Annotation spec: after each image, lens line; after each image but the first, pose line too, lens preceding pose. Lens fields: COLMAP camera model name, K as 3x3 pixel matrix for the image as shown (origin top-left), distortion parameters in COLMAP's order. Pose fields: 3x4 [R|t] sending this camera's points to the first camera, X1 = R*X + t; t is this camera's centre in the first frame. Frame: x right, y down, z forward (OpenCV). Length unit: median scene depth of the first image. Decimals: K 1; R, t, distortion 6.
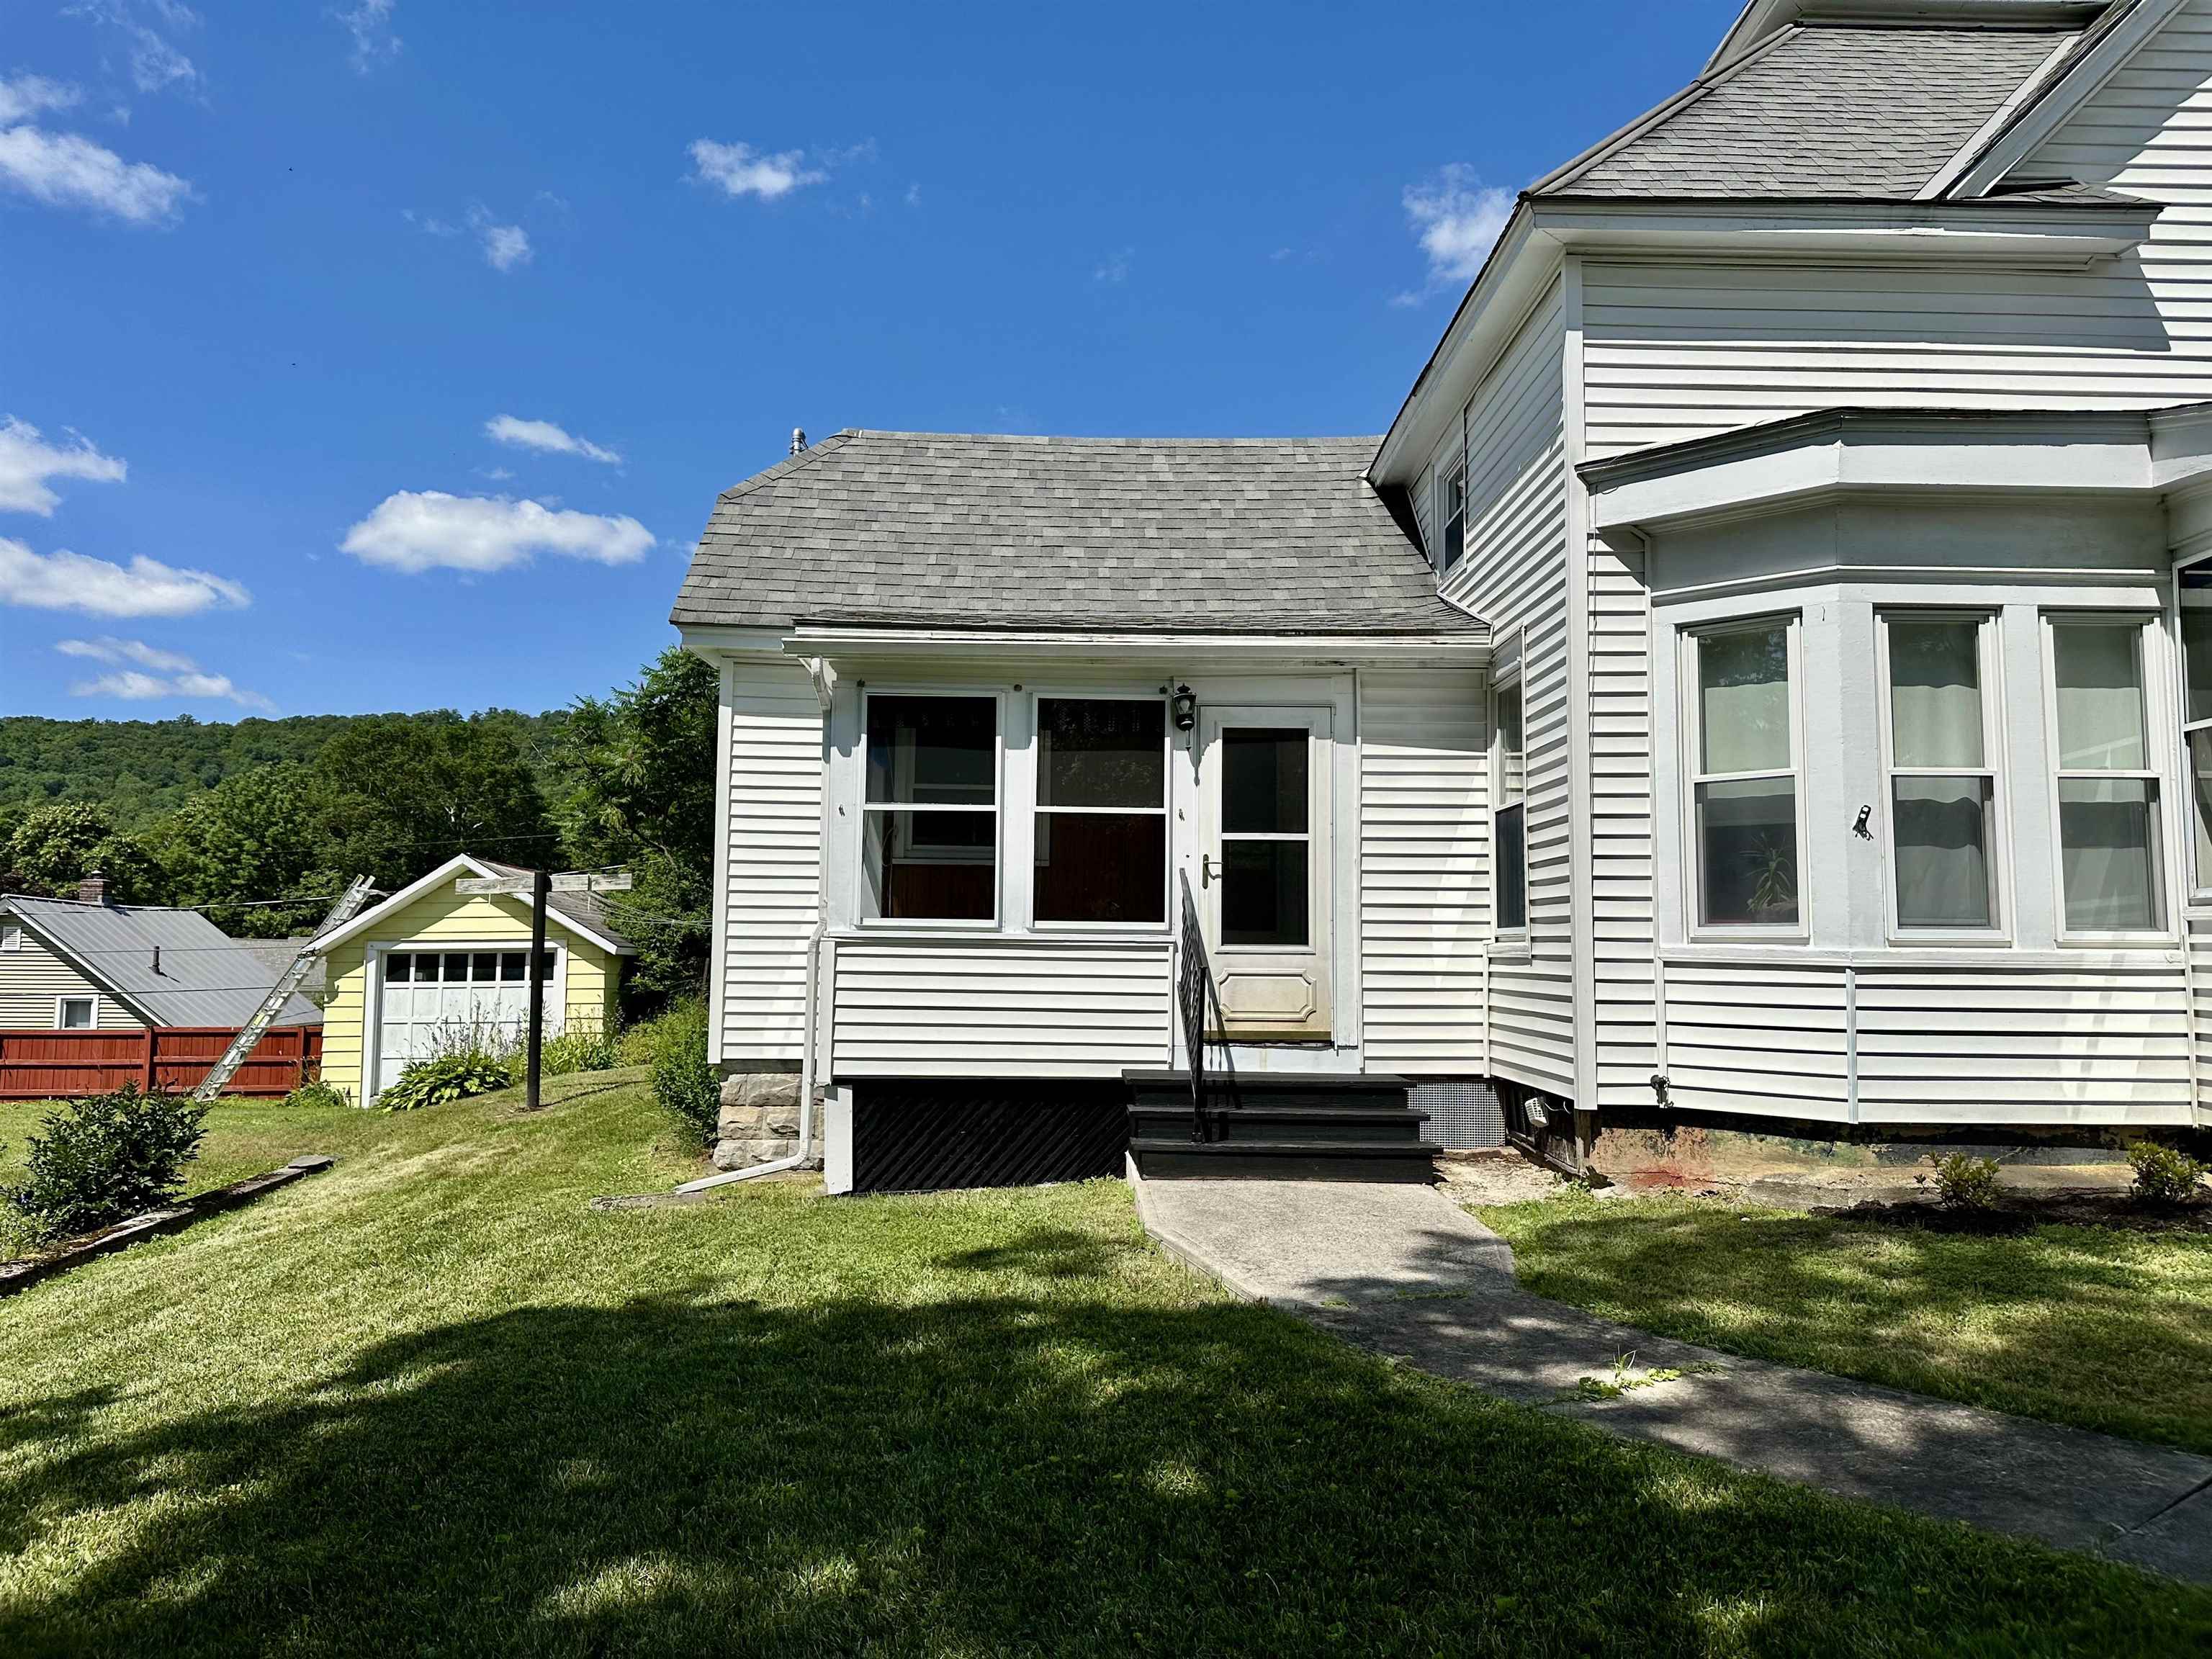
lens RADIAL K [[1543.3, 0, 1110.4], [0, 1543.3, 817.0], [0, 0, 1]] dist [0.006819, -0.021302]
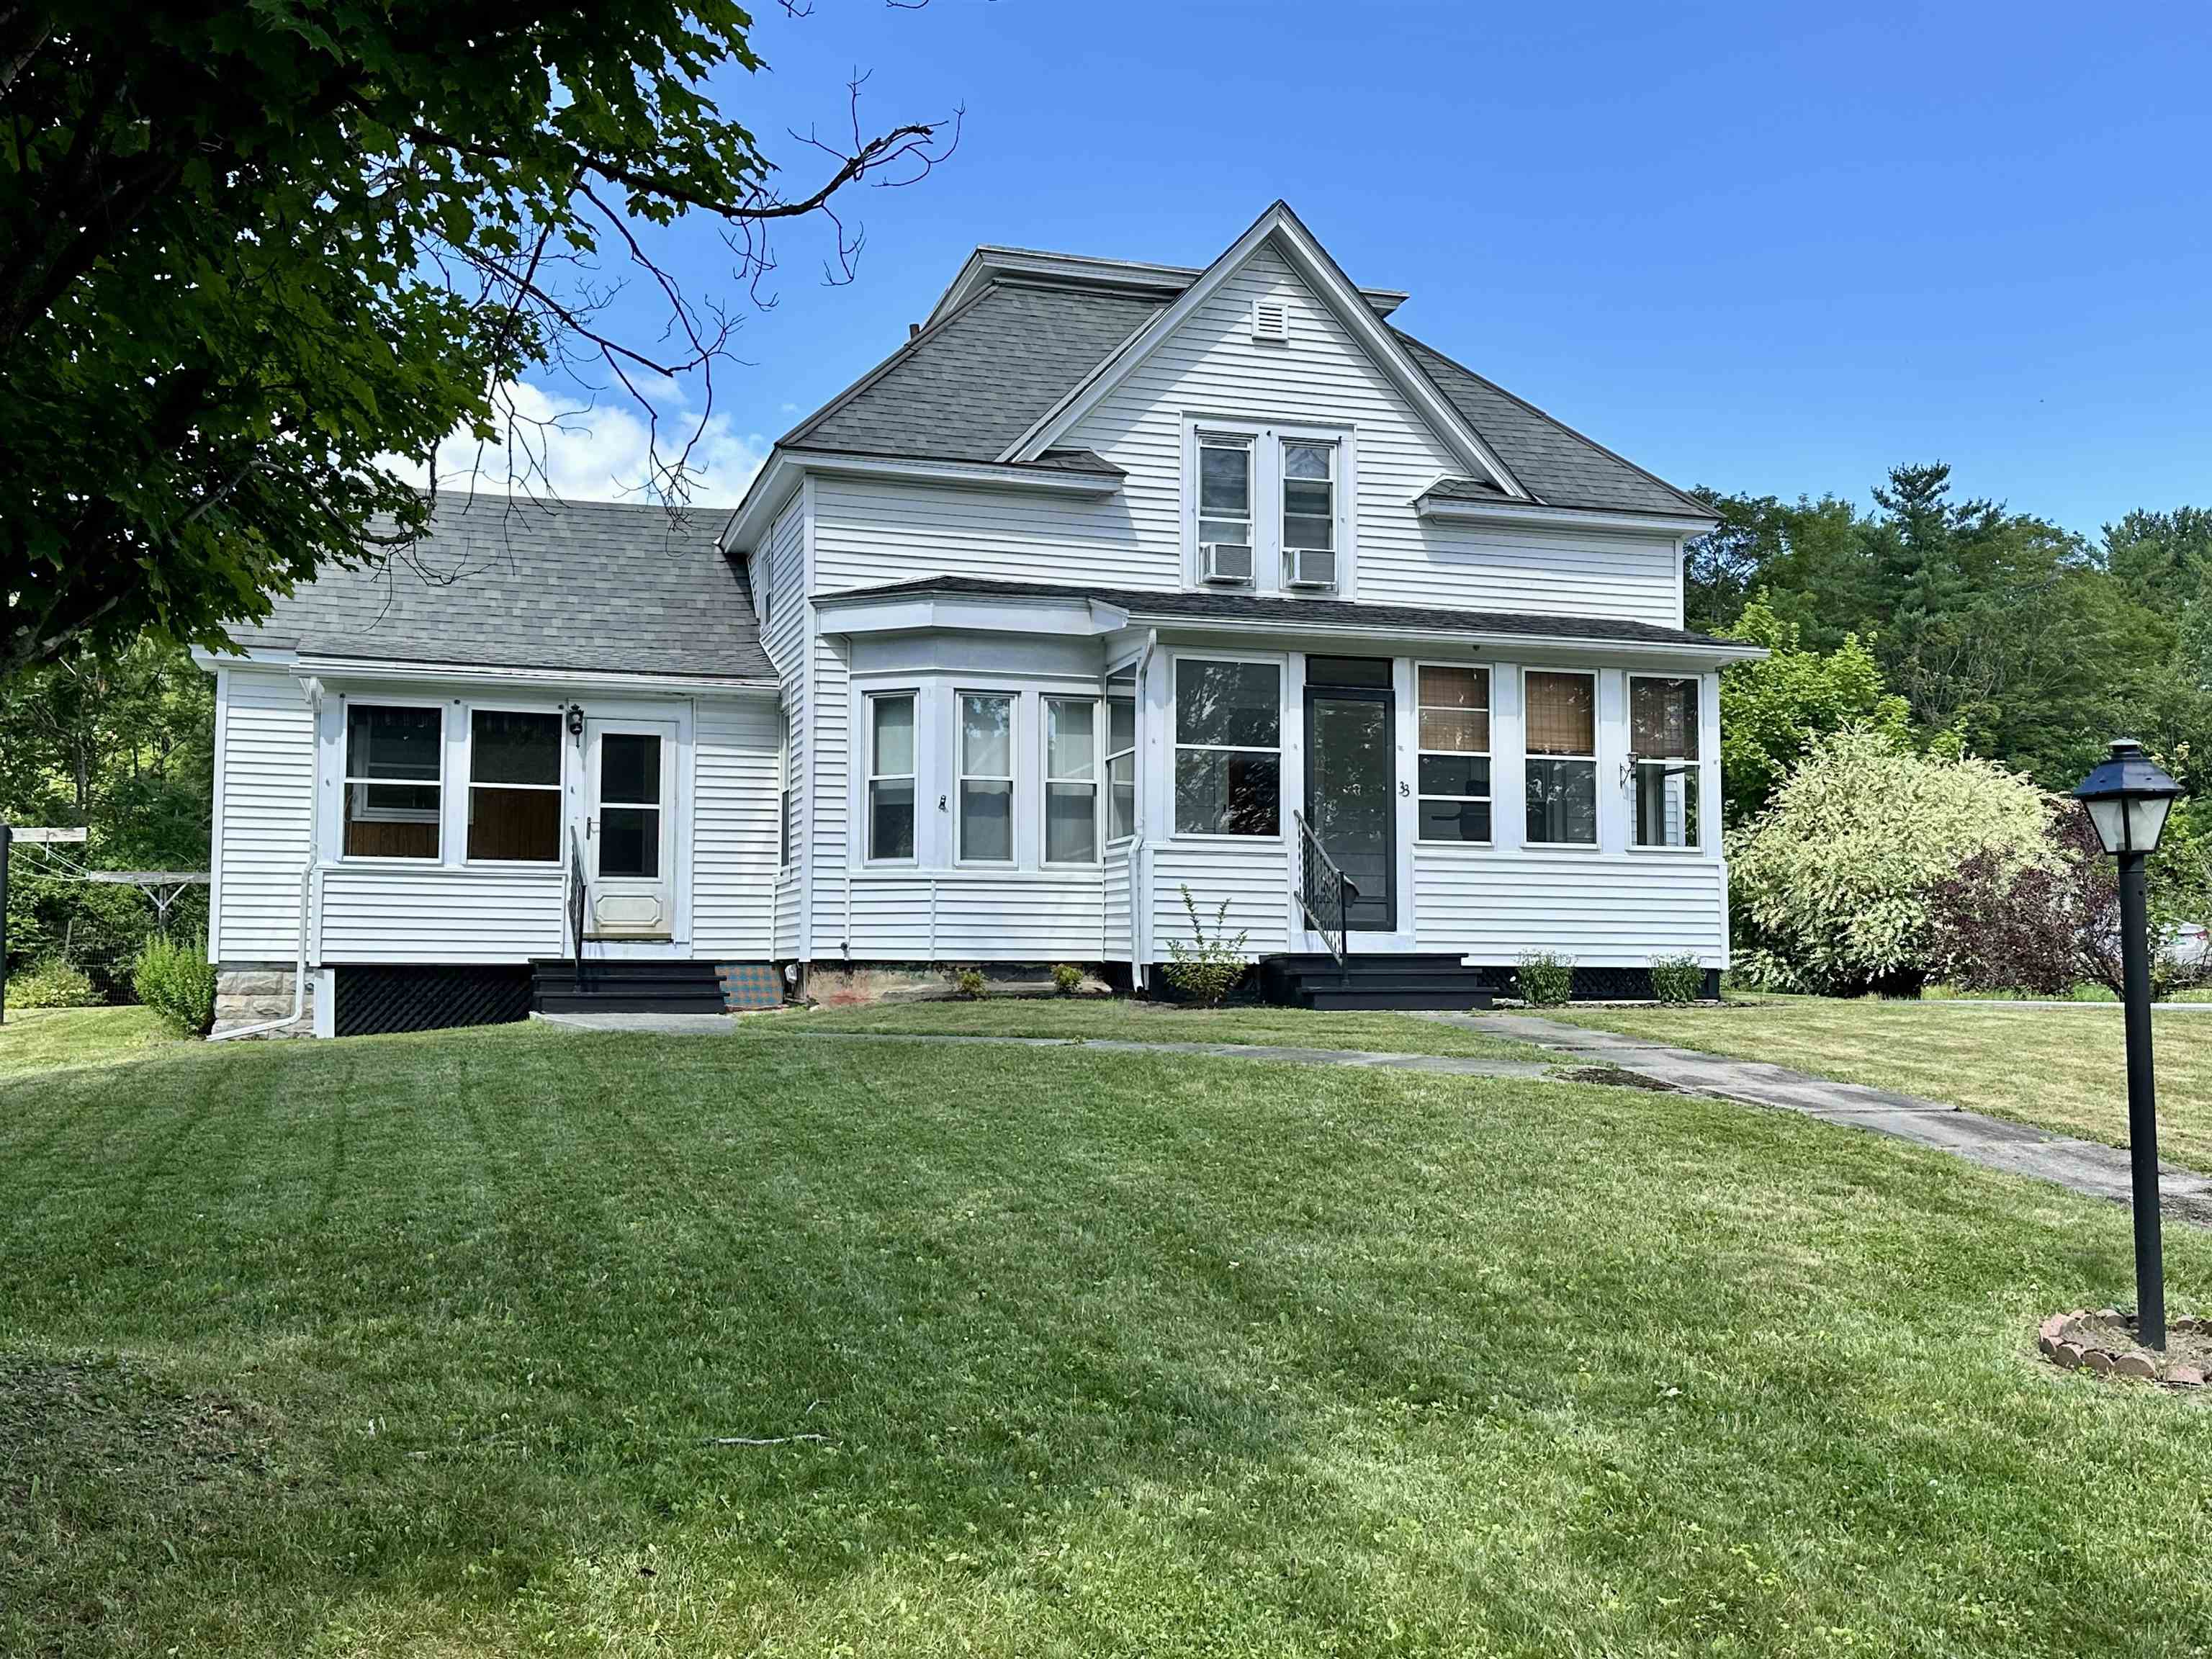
lens RADIAL K [[2134.9, 0, 1123.8], [0, 2134.9, 841.6], [0, 0, 1]] dist [0.101571, 0.000000]
pose [[0.957794, 0.014633, 0.287082, -0.040491], [-0.021440, 0.999558, 0.020582, -0.006311], [-0.286654, -0.025868, 0.957685, -1.178598]]
